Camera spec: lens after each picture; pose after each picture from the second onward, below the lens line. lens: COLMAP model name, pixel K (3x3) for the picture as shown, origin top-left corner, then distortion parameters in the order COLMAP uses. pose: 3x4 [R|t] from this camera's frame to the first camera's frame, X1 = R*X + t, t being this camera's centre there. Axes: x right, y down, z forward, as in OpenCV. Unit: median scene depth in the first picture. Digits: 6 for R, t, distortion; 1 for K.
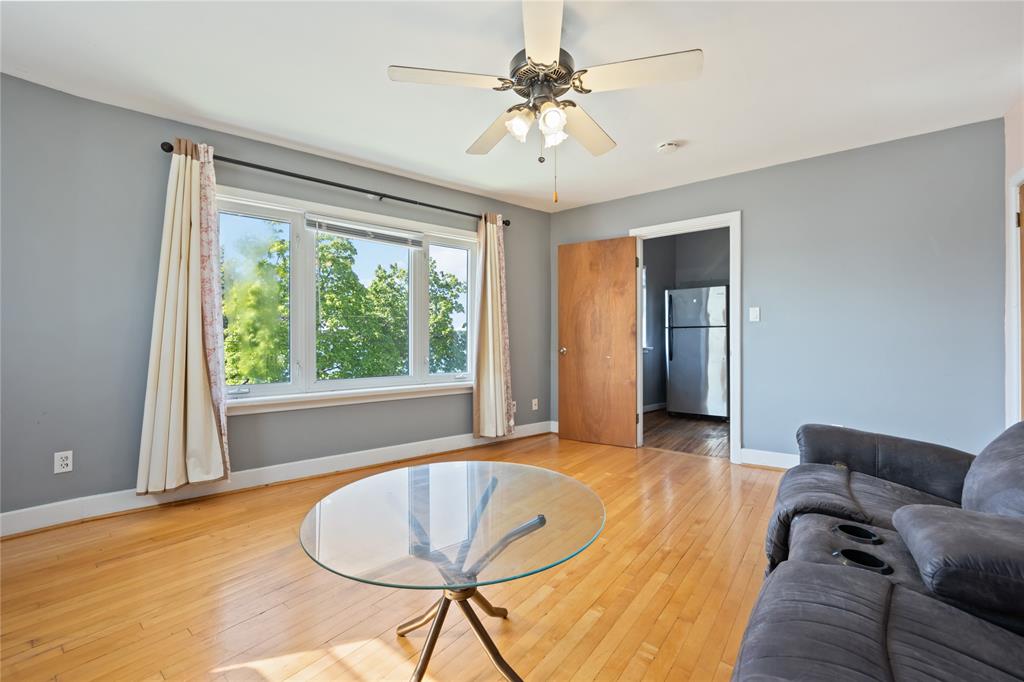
lens RADIAL K [[412.6, 0, 516.1], [0, 412.6, 334.5], [0, 0, 1]] dist [0.001898, 0.000051]
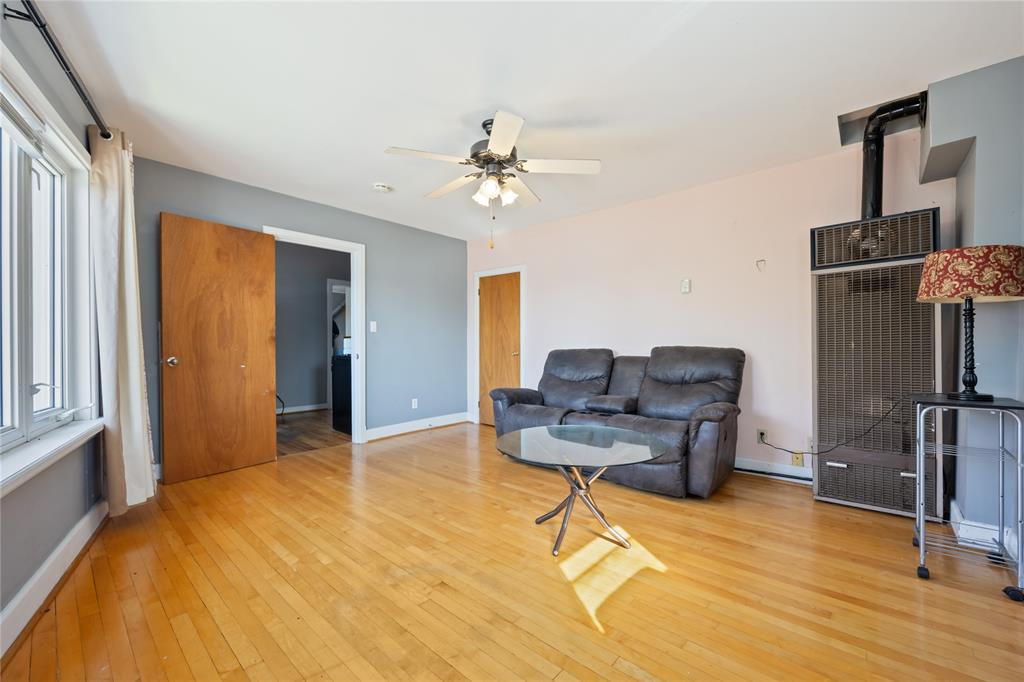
lens RADIAL K [[415.6, 0, 522.1], [0, 415.6, 344.1], [0, 0, 1]] dist [0.000956, 0.000086]
pose [[0.053309, 0.000717, 0.998578, -0.698735], [-0.012614, 0.999920, -0.000044, 0.001407], [-0.998498, -0.012593, 0.053314, 0.428055]]
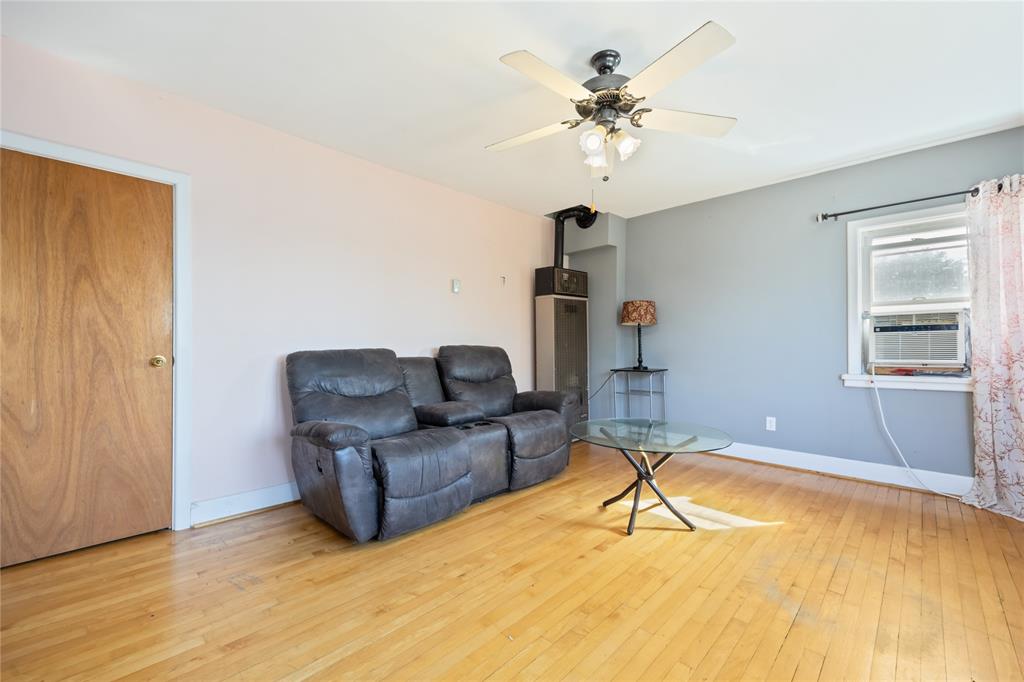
lens RADIAL K [[411.9, 0, 510.4], [0, 411.9, 344.9], [0, 0, 1]] dist [0.002114, 0.000237]
pose [[-0.991602, -0.000821, 0.129325, 0.088893], [-0.003387, 0.999802, -0.019627, 0.019484], [-0.129284, -0.019900, -0.991408, 1.096597]]
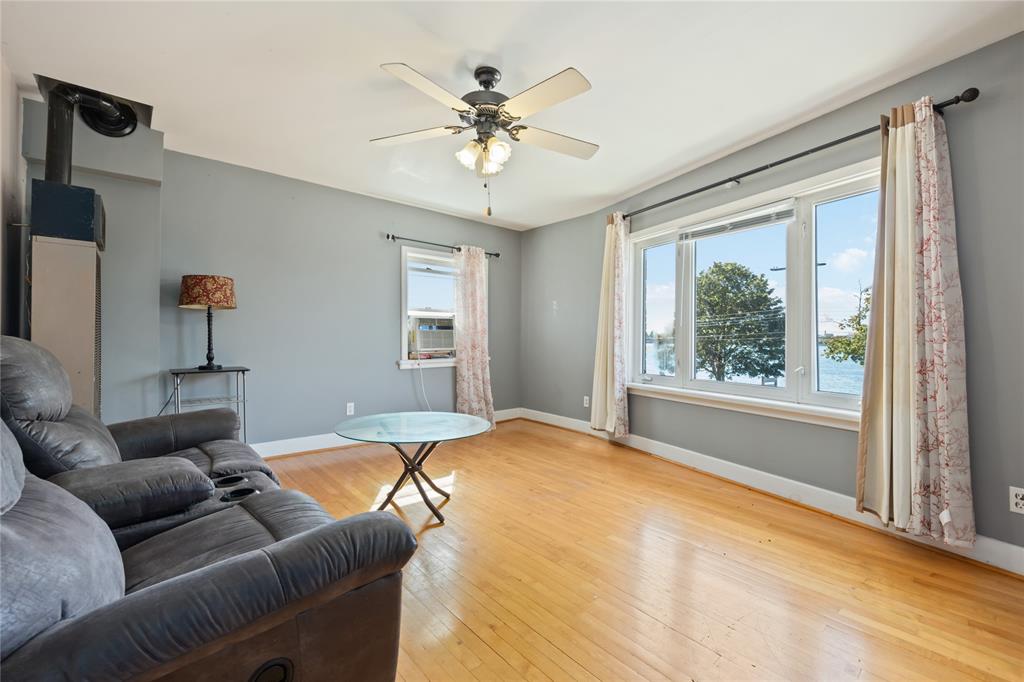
lens RADIAL K [[447.5, 0, 514.9], [0, 447.5, 337.3], [0, 0, 1]] dist [-0.000337, -0.000165]
pose [[-0.198852, -0.005456, -0.980014, 0.676391], [0.004296, 0.999970, -0.006439, 0.006766], [0.980020, -0.005490, -0.198822, 0.693894]]
